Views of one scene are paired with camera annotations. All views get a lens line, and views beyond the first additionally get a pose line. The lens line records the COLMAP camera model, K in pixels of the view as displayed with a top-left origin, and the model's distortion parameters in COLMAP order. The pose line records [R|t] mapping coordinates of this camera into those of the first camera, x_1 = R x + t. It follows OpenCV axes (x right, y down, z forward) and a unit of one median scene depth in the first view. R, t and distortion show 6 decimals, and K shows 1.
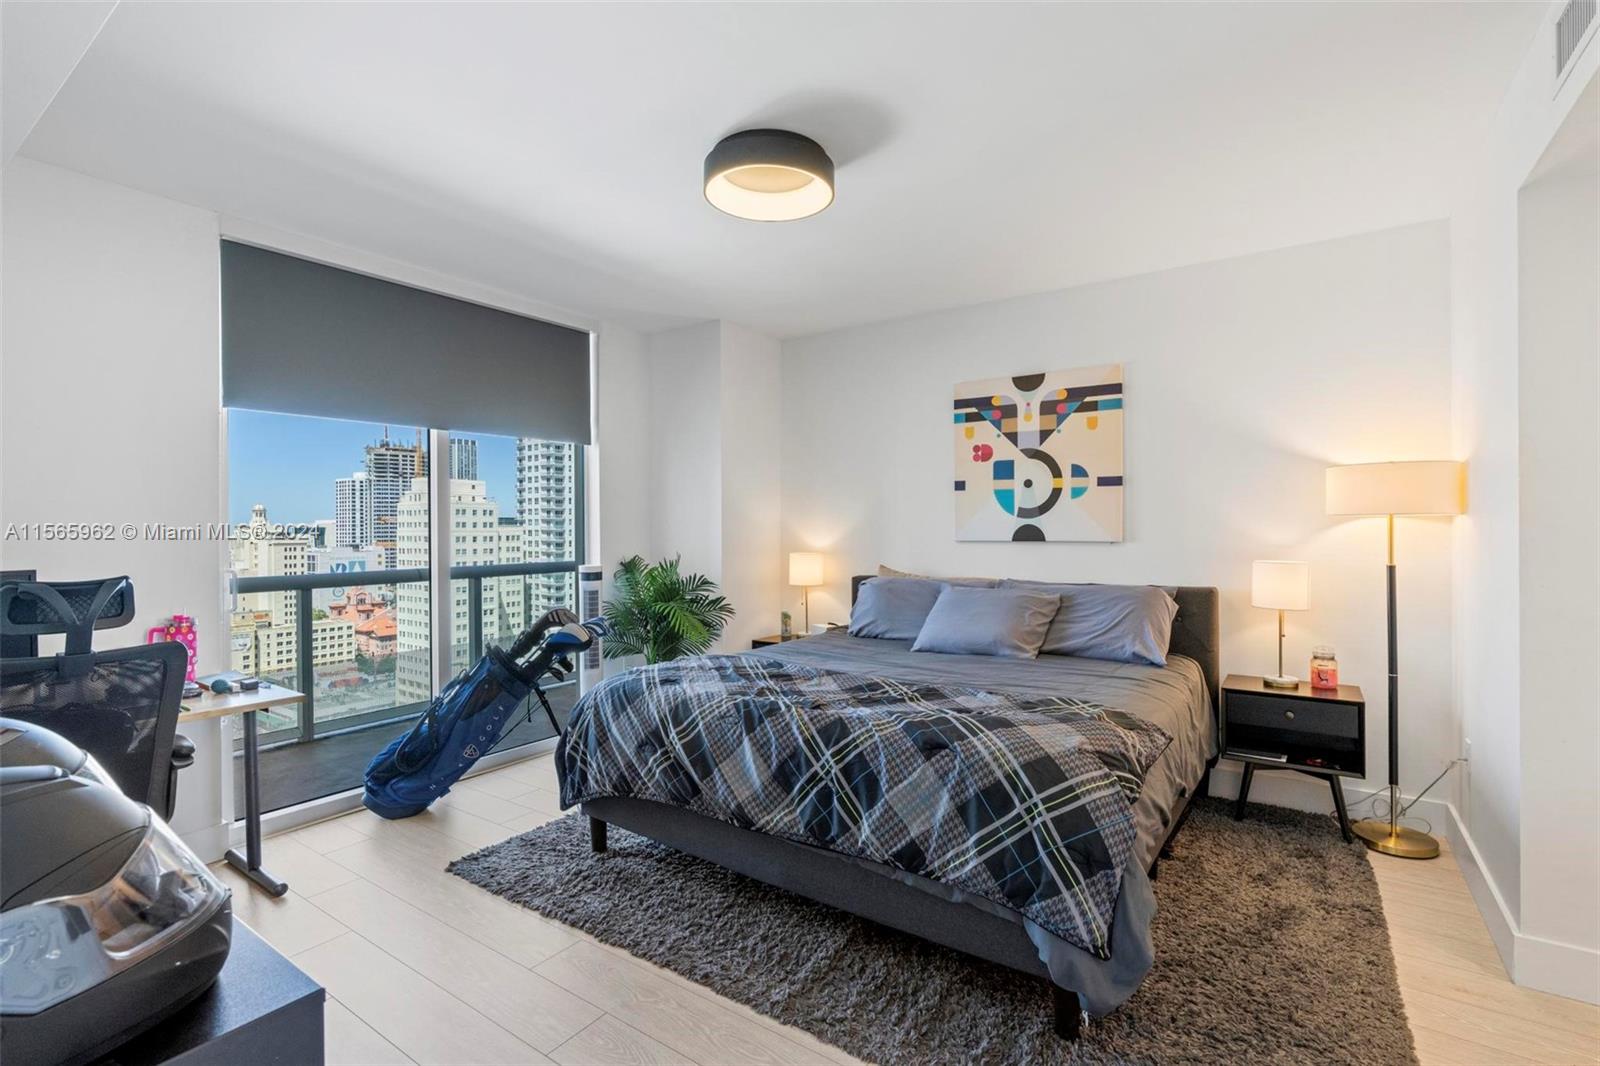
lens RADIAL K [[728.3, 0, 803.2], [0, 728.3, 531.7], [0, 0, 1]] dist [-0.012156, 0.006971]
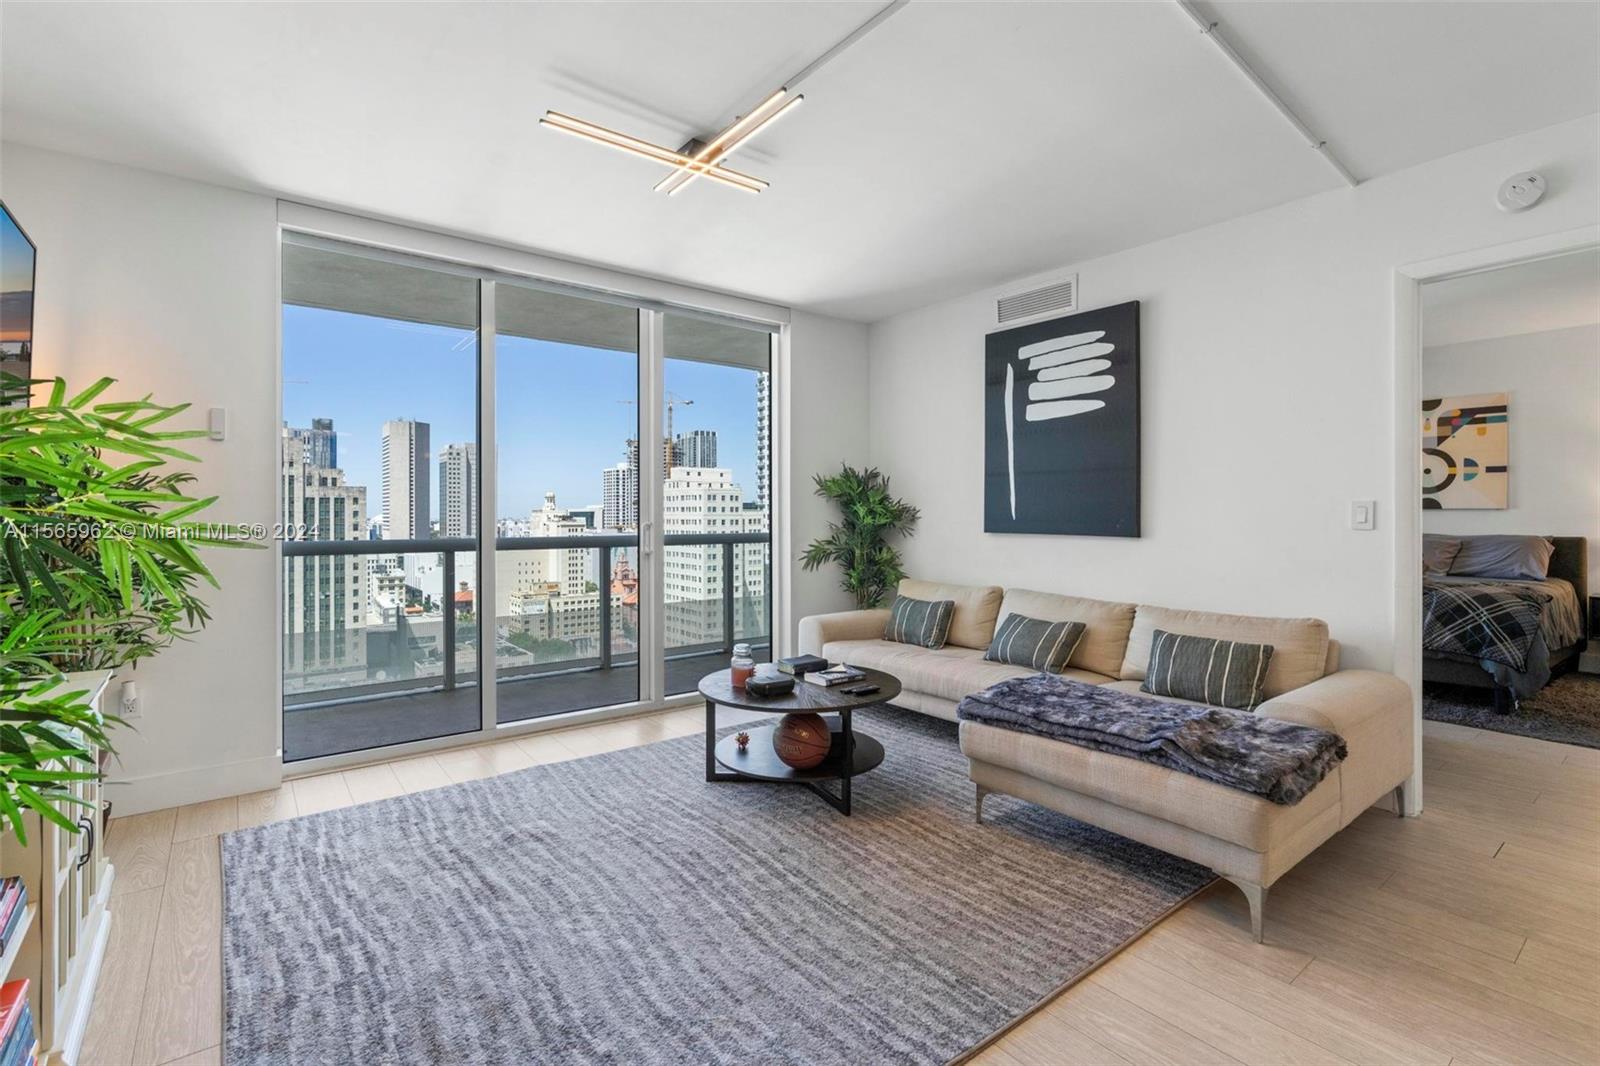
lens RADIAL K [[733.3, 0, 791.6], [0, 733.3, 513.2], [0, 0, 1]] dist [0.000346, 0.001100]
pose [[0.950351, 0.002290, -0.311173, -0.464597], [-0.003801, 0.999984, -0.004248, 0.032370], [0.311158, 0.005220, 0.950344, -0.852311]]
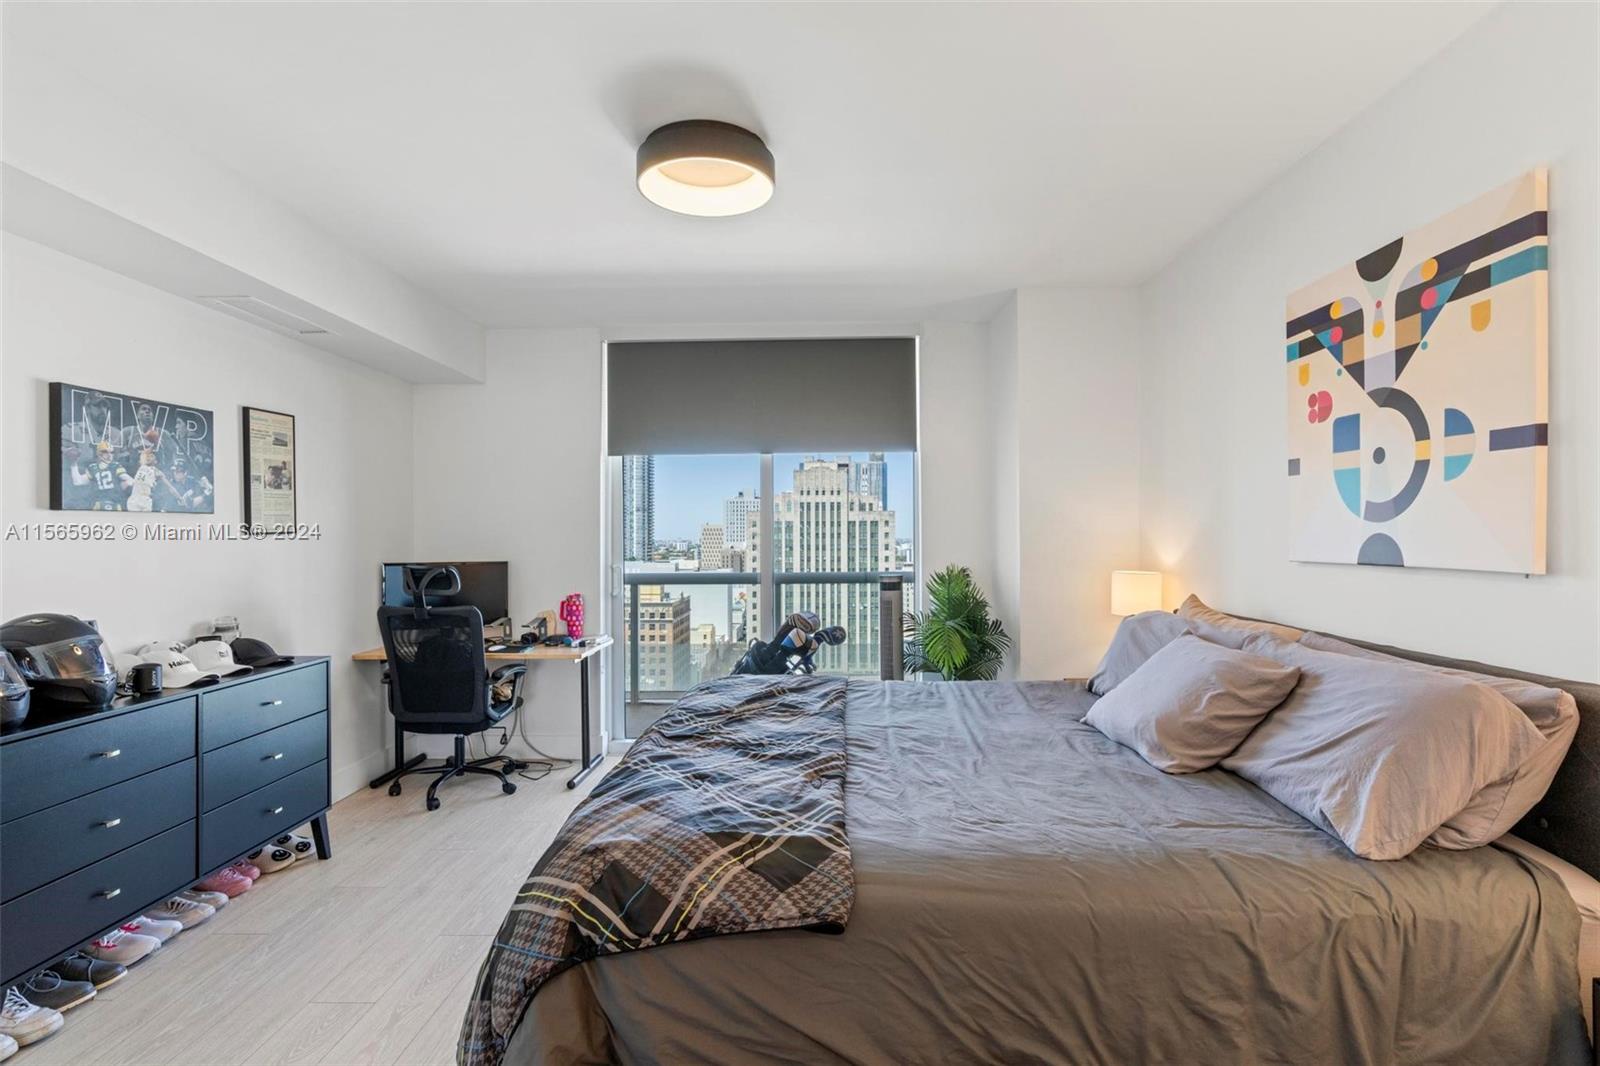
lens RADIAL K [[759.1, 0, 806.8], [0, 759.1, 523.8], [0, 0, 1]] dist [0.002020, 0.000701]
pose [[0.552590, -0.010971, -0.833381, 0.519510], [-0.002382, 0.999888, -0.014742, -0.007697], [0.833450, 0.010131, 0.552502, 0.344060]]
